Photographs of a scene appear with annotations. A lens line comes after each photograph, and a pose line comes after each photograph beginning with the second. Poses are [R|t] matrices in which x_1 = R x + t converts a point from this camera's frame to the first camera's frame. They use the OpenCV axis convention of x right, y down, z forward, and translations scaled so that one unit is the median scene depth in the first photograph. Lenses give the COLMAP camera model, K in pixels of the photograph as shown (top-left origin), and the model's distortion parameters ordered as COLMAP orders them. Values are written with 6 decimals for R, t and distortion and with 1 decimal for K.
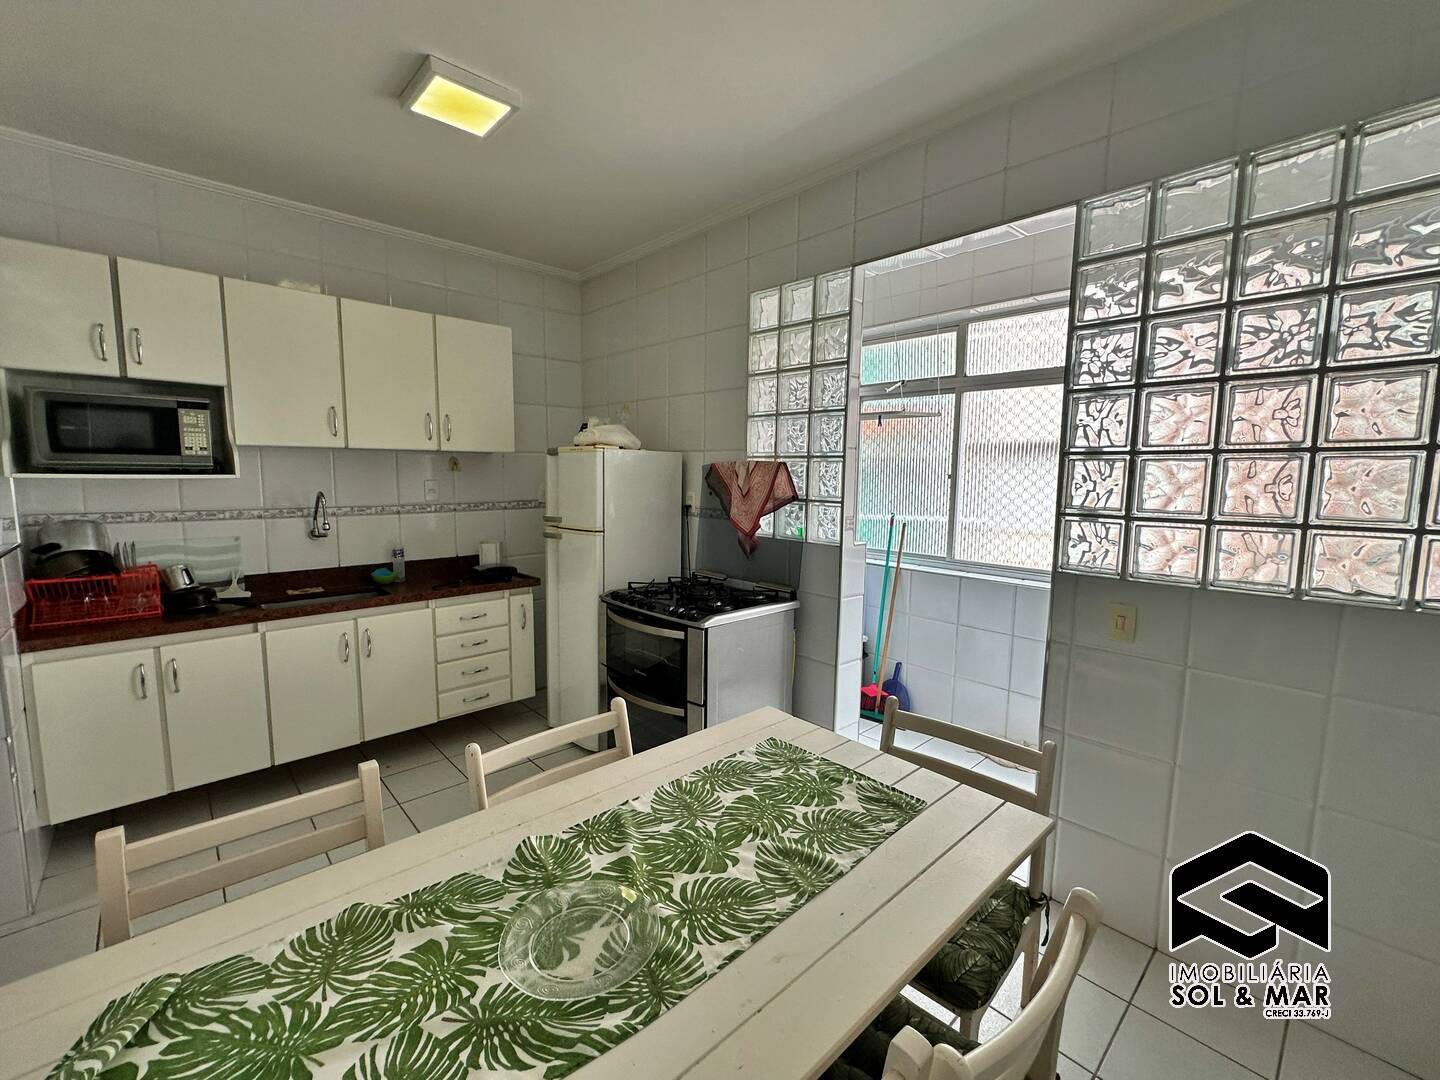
lens RADIAL K [[608.5, 0, 719.7], [0, 608.5, 541.3], [0, 0, 1]] dist [-0.002961, 0.000433]
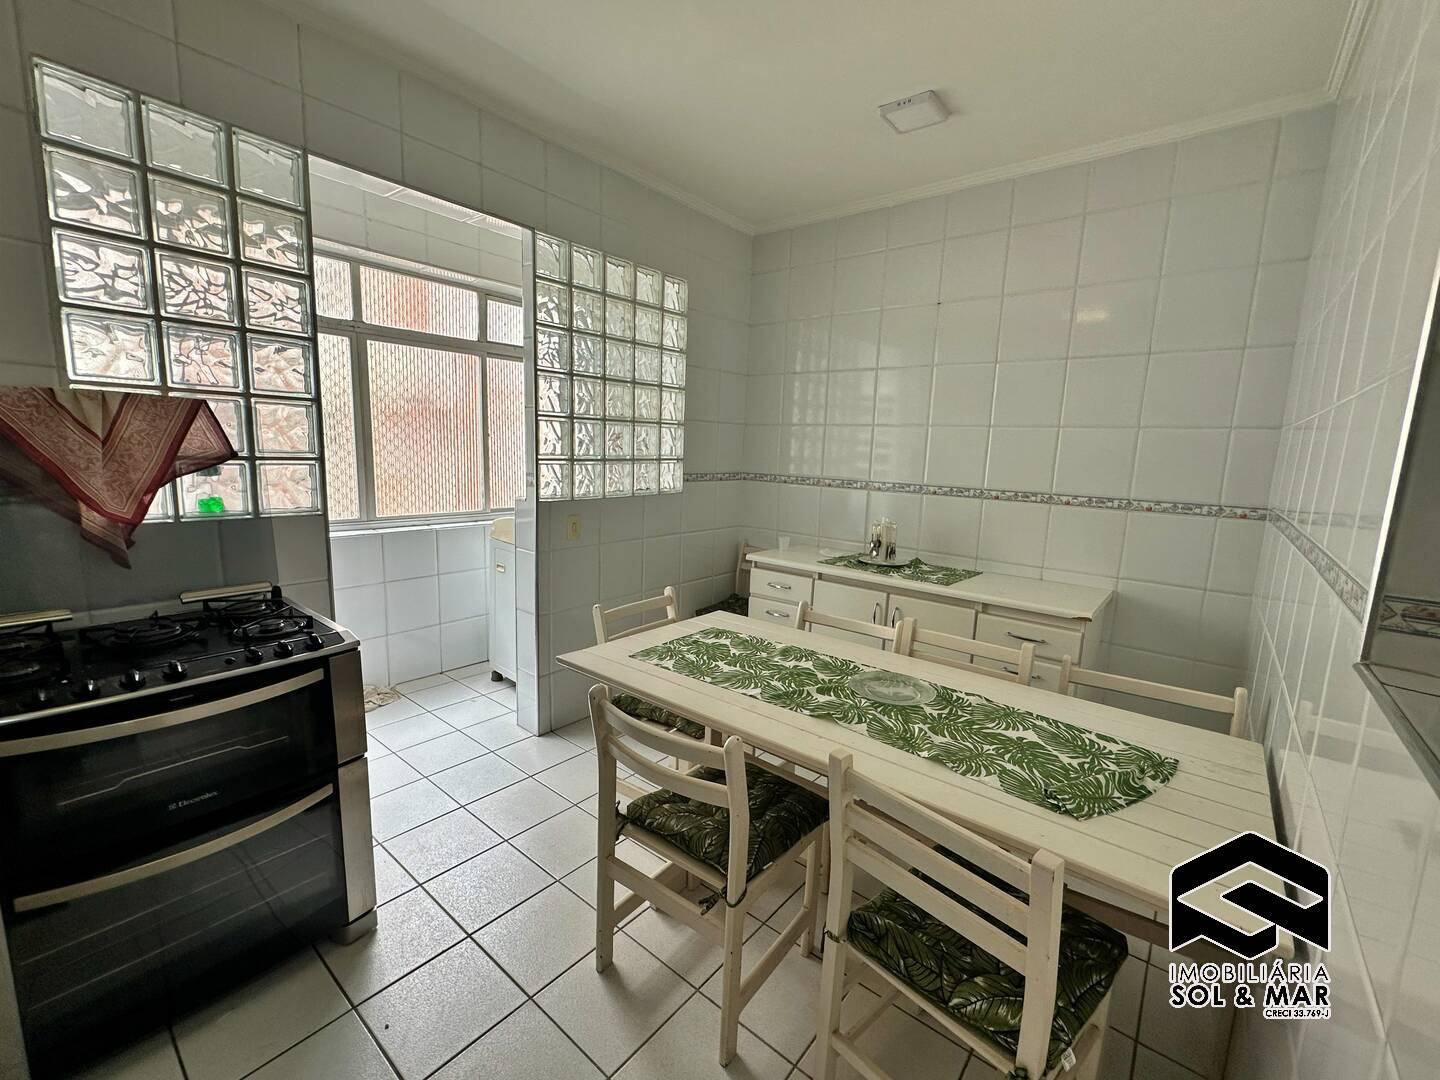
lens RADIAL K [[608.5, 0, 719.7], [0, 608.5, 541.3], [0, 0, 1]] dist [-0.002961, 0.000433]
pose [[-0.140295, -0.168924, 0.975593, -0.730486], [0.077494, 0.980442, 0.180908, -0.067654], [-0.987072, 0.100983, -0.124461, 0.655912]]
